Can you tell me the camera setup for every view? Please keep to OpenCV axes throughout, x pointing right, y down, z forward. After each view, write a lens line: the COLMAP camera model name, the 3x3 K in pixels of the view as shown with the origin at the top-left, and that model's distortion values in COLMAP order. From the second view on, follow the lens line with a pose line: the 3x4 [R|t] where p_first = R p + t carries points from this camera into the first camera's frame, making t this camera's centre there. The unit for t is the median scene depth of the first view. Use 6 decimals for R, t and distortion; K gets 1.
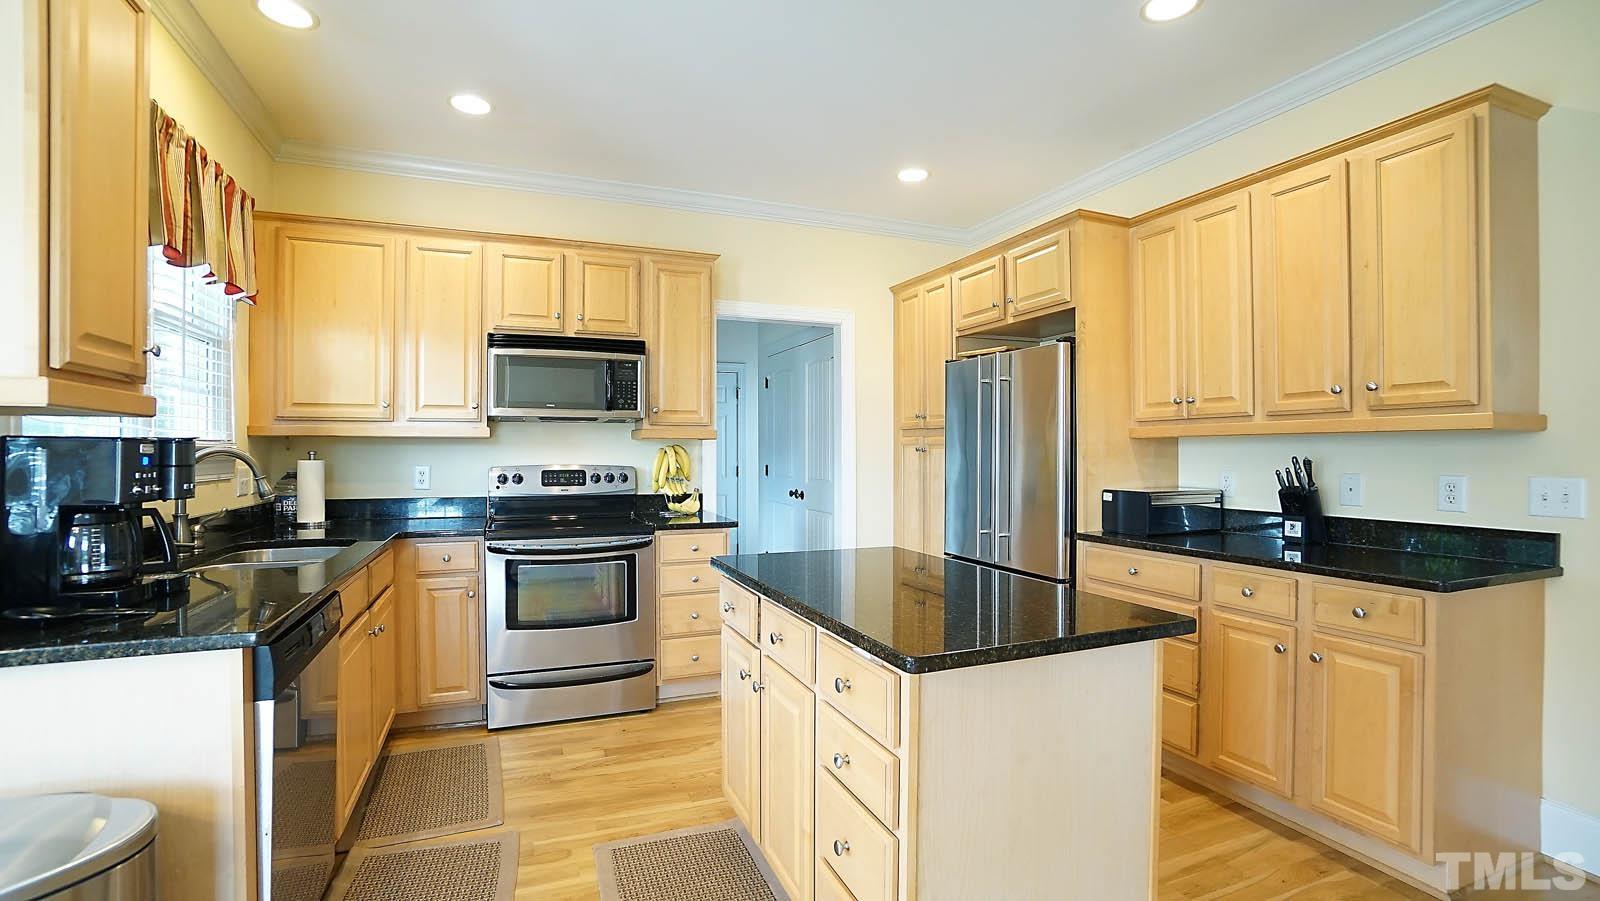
lens RADIAL K [[702.2, 0, 791.2], [0, 702.2, 452.7], [0, 0, 1]] dist [-0.066197, 0.023595]
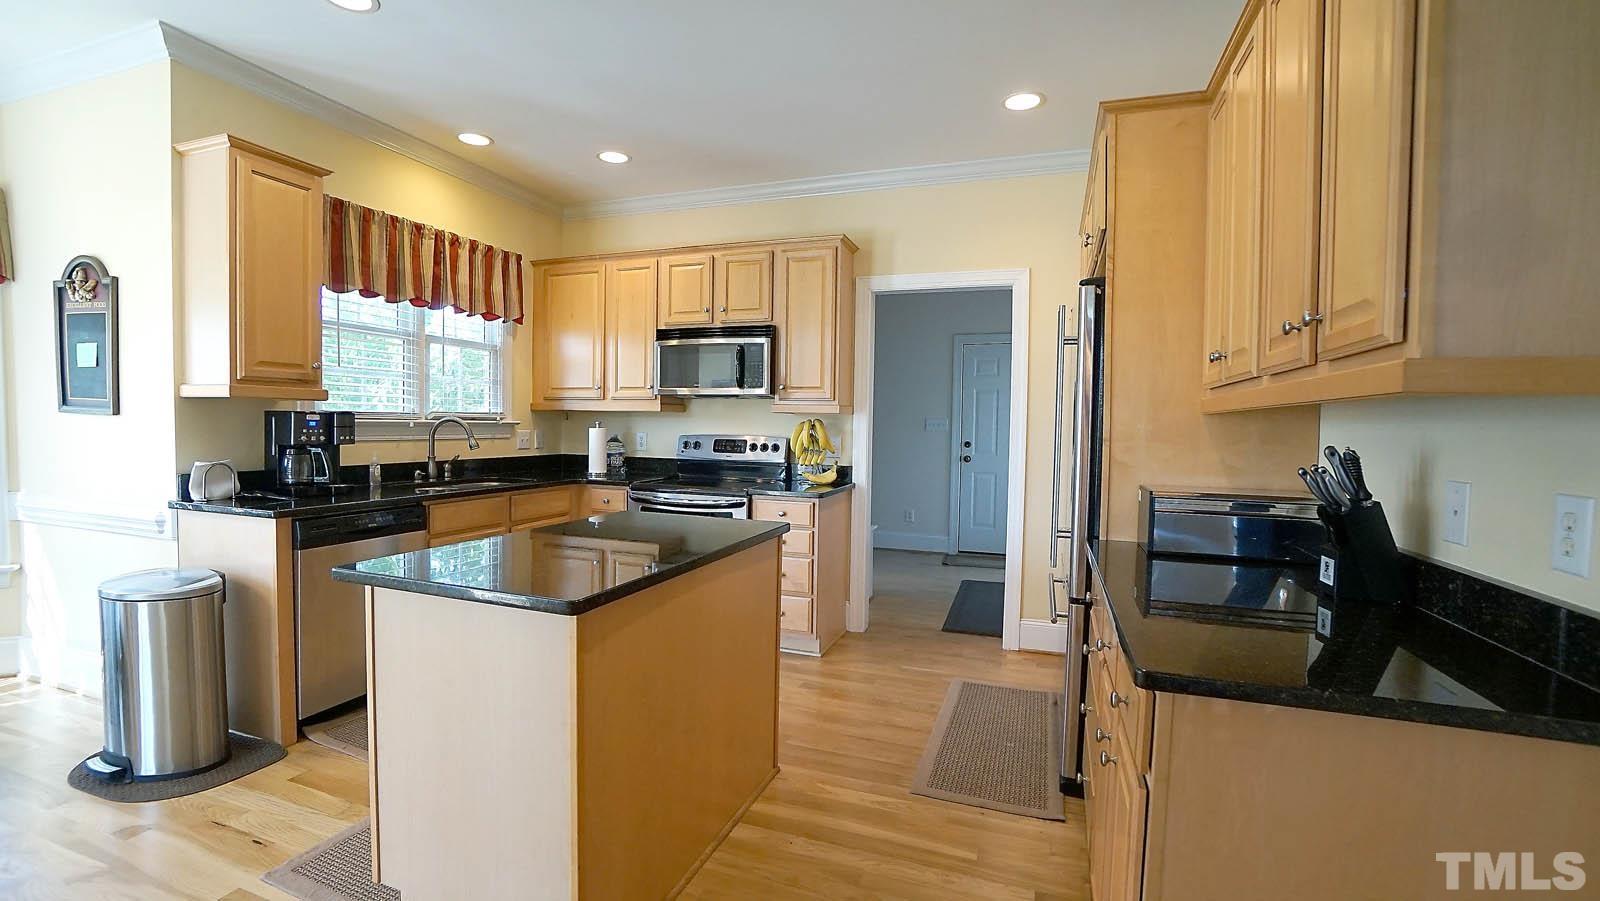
lens RADIAL K [[702.2, 0, 791.2], [0, 702.2, 452.7], [0, 0, 1]] dist [-0.066197, 0.023595]
pose [[0.741075, 0.040498, -0.670200, 0.665571], [-0.016763, 0.998984, 0.041830, -0.004603], [0.671213, -0.019764, 0.741001, 0.226352]]
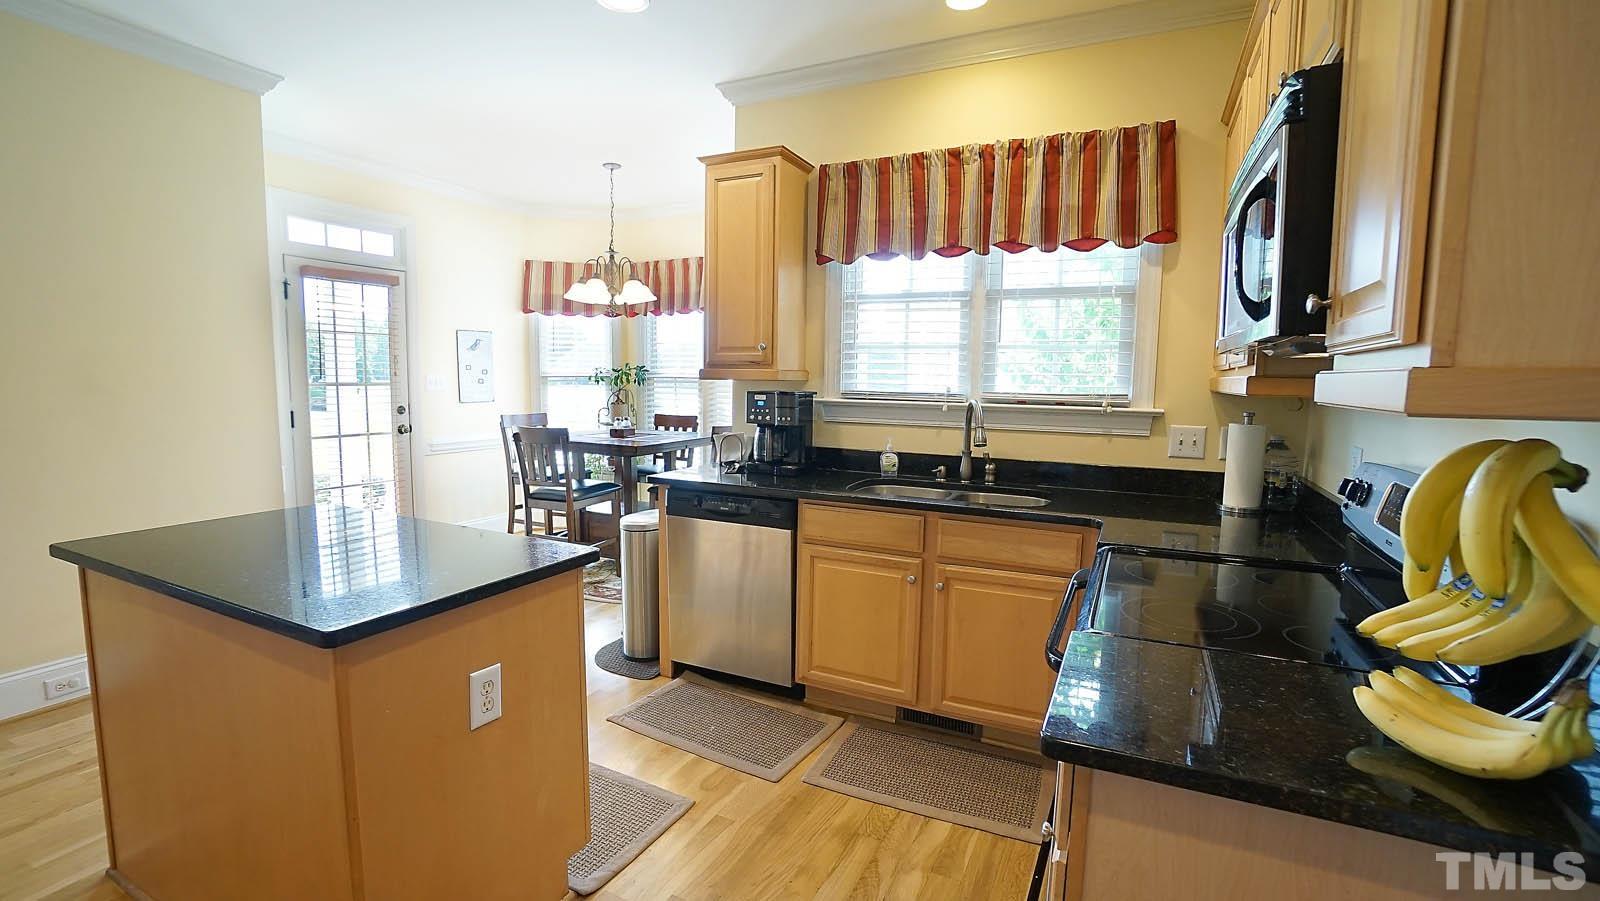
lens RADIAL K [[702.2, 0, 791.2], [0, 702.2, 452.7], [0, 0, 1]] dist [-0.066197, 0.023595]
pose [[-0.752157, 0.060050, -0.656242, 0.167407], [-0.013997, 0.994159, 0.107014, -0.031913], [0.658835, 0.089677, -0.746923, 1.271877]]
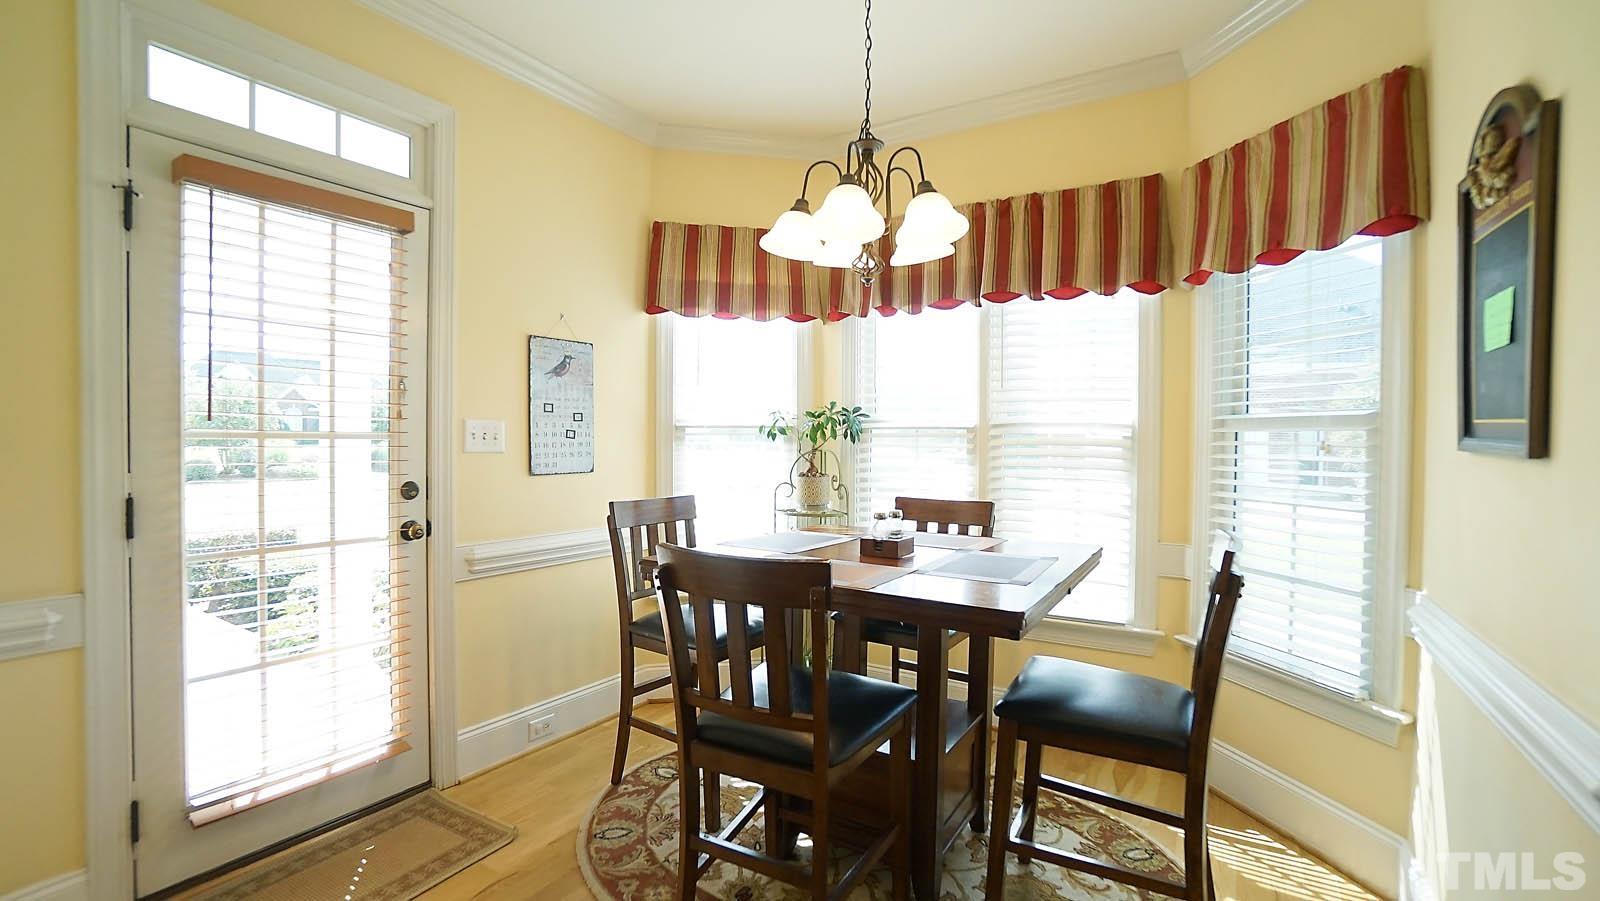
lens RADIAL K [[702.2, 0, 791.2], [0, 702.2, 452.7], [0, 0, 1]] dist [-0.066197, 0.023595]
pose [[-0.816416, 0.003047, -0.577456, -0.108697], [-0.009828, 0.999768, 0.019171, -0.008073], [0.577381, 0.021327, -0.816196, 0.351231]]
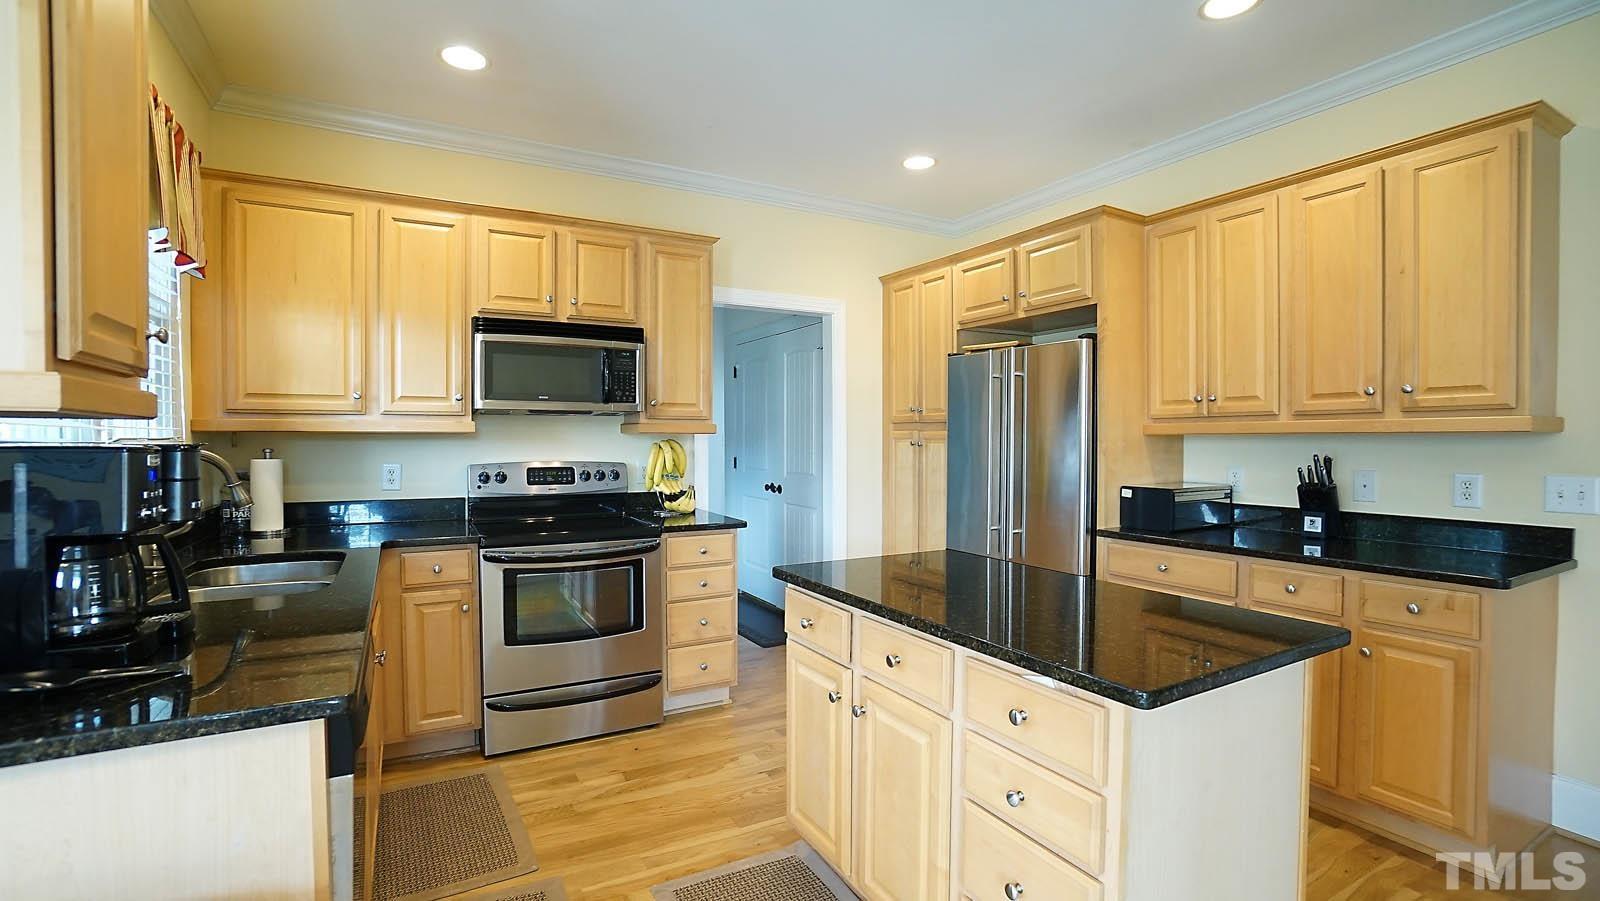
lens RADIAL K [[702.8, 0, 789.6], [0, 702.8, 450.6], [0, 0, 1]] dist [-0.064702, 0.023136]
pose [[0.992626, -0.001983, 0.121204, -0.151409], [0.000028, 0.999870, 0.016127, -0.014410], [-0.121220, -0.016004, 0.992497, 0.060459]]
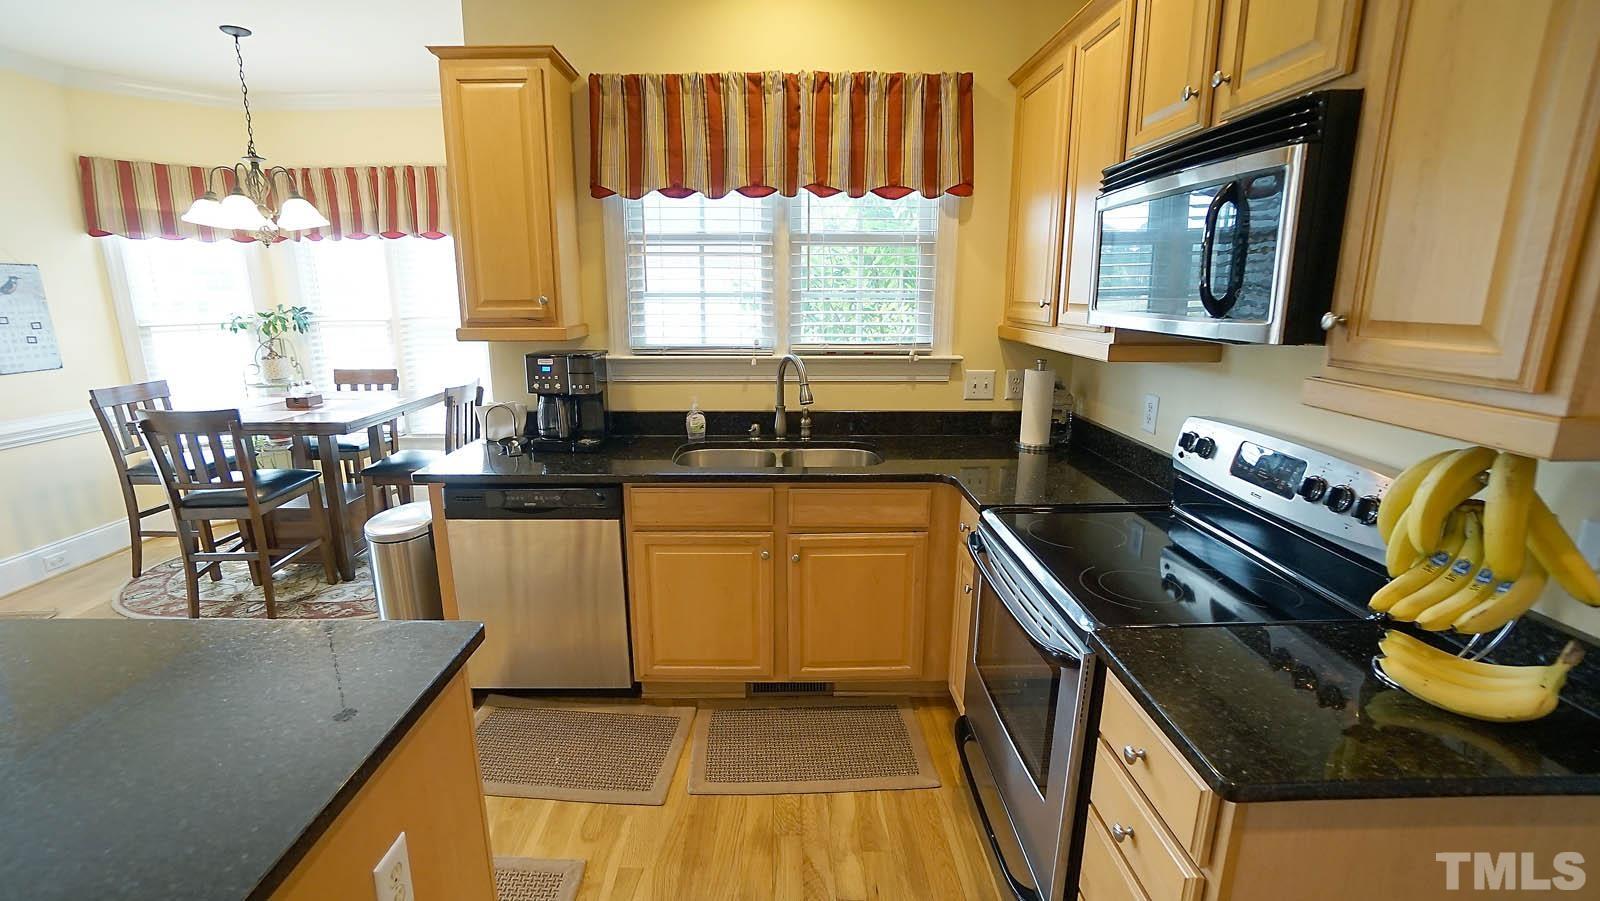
lens RADIAL K [[702.2, 0, 791.2], [0, 702.2, 452.7], [0, 0, 1]] dist [-0.066197, 0.023595]
pose [[-0.365074, 0.209530, -0.907093, 0.202537], [-0.000714, 0.974281, 0.225337, -0.083949], [0.930978, 0.082912, -0.355535, 1.059971]]
